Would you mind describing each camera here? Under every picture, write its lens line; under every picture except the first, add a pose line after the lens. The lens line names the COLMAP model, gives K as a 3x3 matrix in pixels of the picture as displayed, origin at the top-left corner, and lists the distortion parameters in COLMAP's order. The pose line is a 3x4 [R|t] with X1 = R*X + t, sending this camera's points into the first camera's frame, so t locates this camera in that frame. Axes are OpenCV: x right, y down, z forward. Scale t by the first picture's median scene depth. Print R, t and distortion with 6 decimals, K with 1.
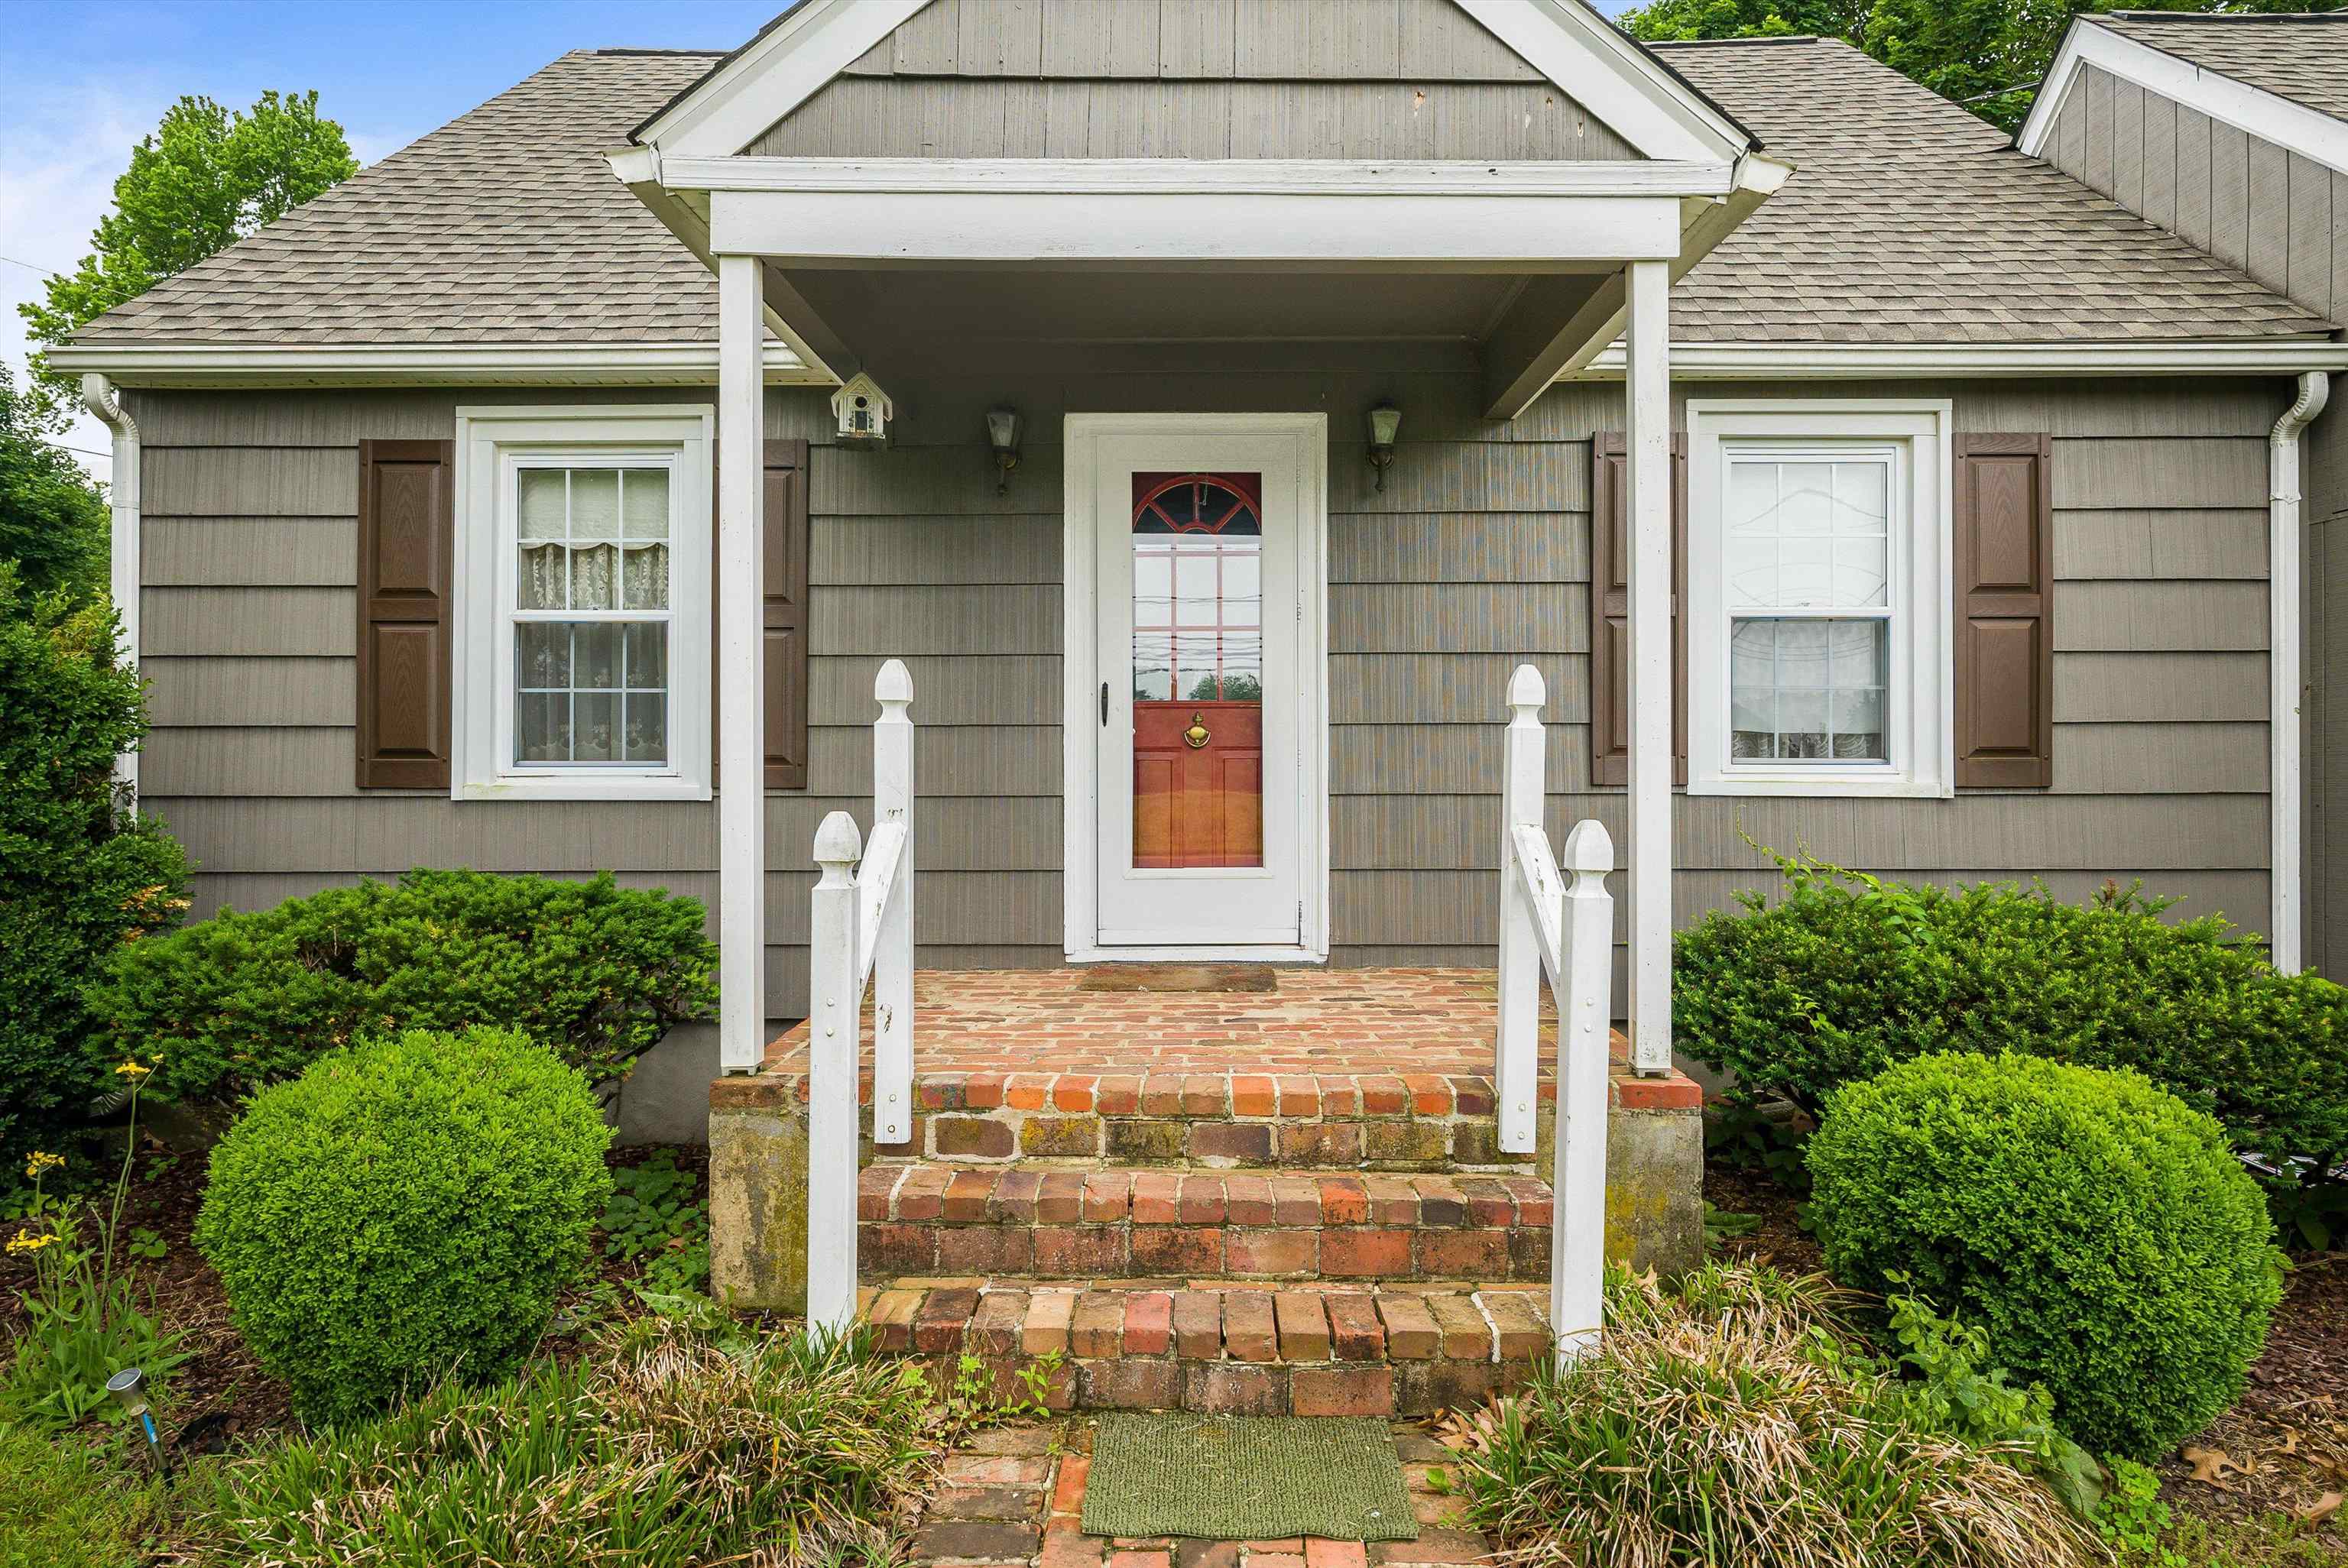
lens RADIAL K [[1336.8, 0, 1180.5], [0, 1336.8, 780.6], [0, 0, 1]] dist [0.001970, 0.001902]
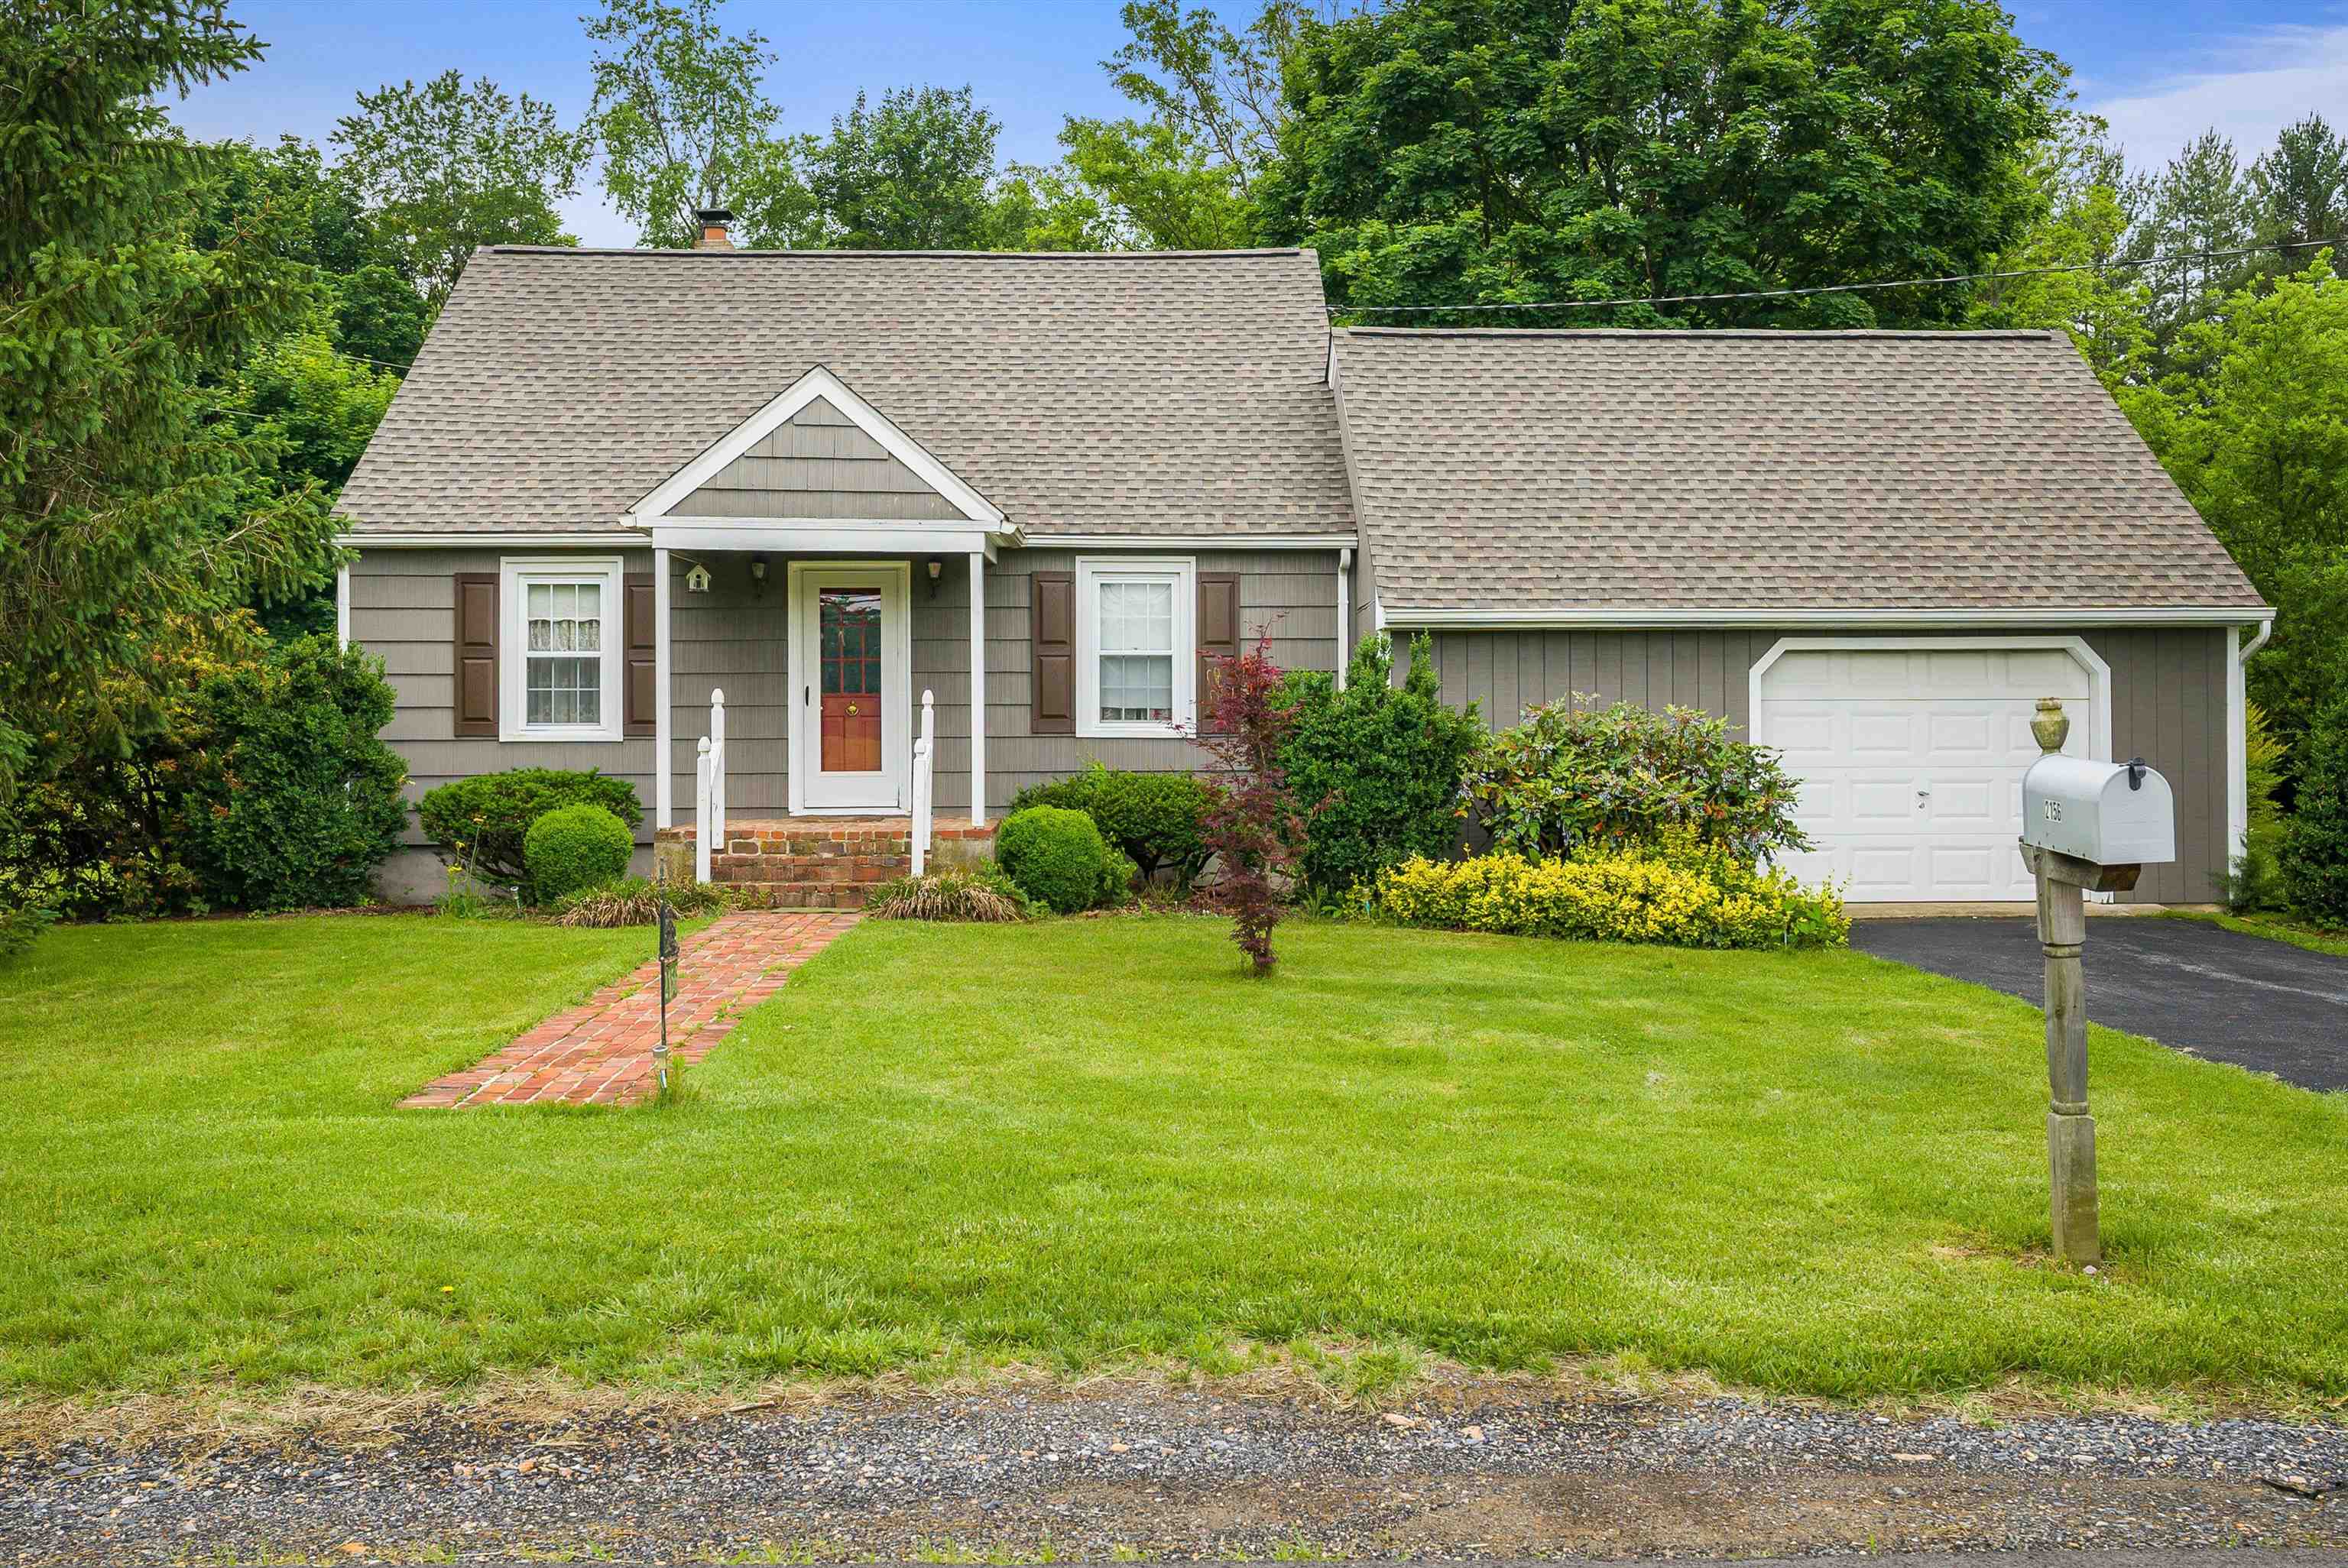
lens RADIAL K [[2155.0, 0, 1213.0], [0, 2155.0, 773.1], [0, 0, 1]] dist [-0.002220, -0.001735]
pose [[0.998709, -0.003977, 0.050649, 0.422502], [0.003519, 0.999952, 0.009125, 0.038123], [-0.050683, -0.008935, 0.998675, -2.522938]]
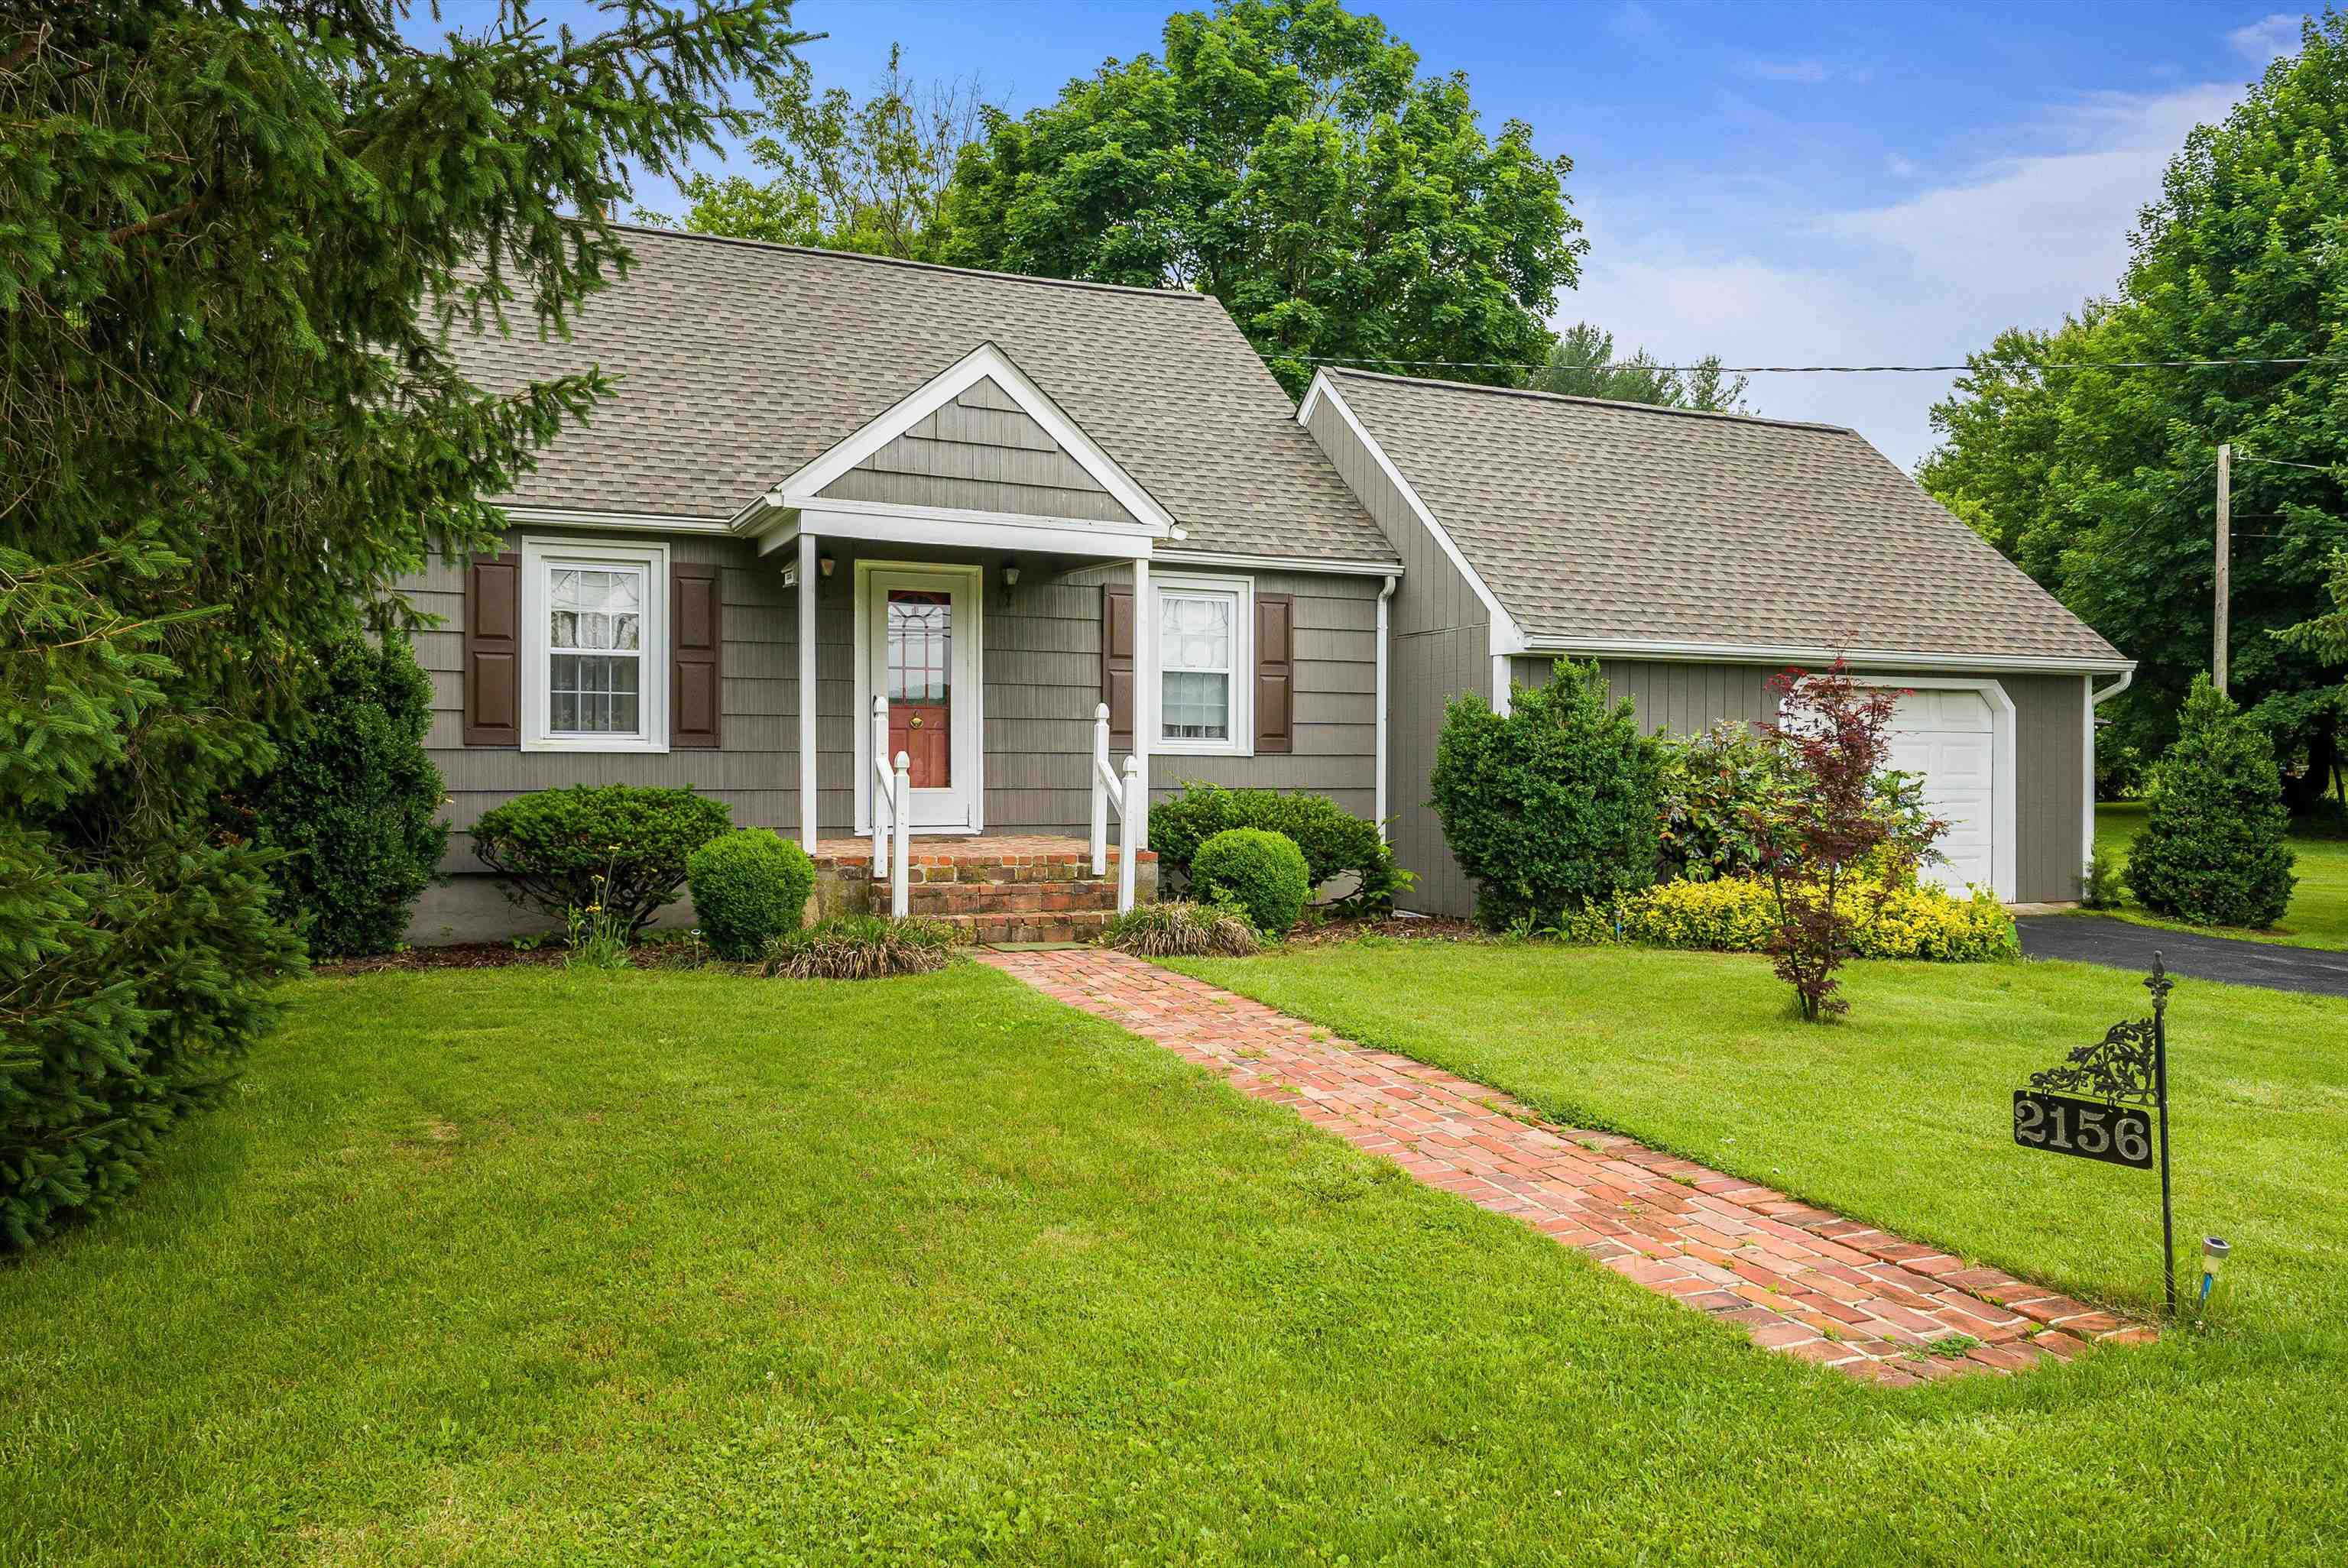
lens RADIAL K [[1679.2, 0, 1187.3], [0, 1679.2, 788.4], [0, 0, 1]] dist [-0.003278, 0.000413]
pose [[0.909573, -0.000433, 0.415545, -0.677677], [-0.006761, 0.999852, 0.015840, 0.022883], [-0.415490, -0.017218, 0.909435, -1.483834]]
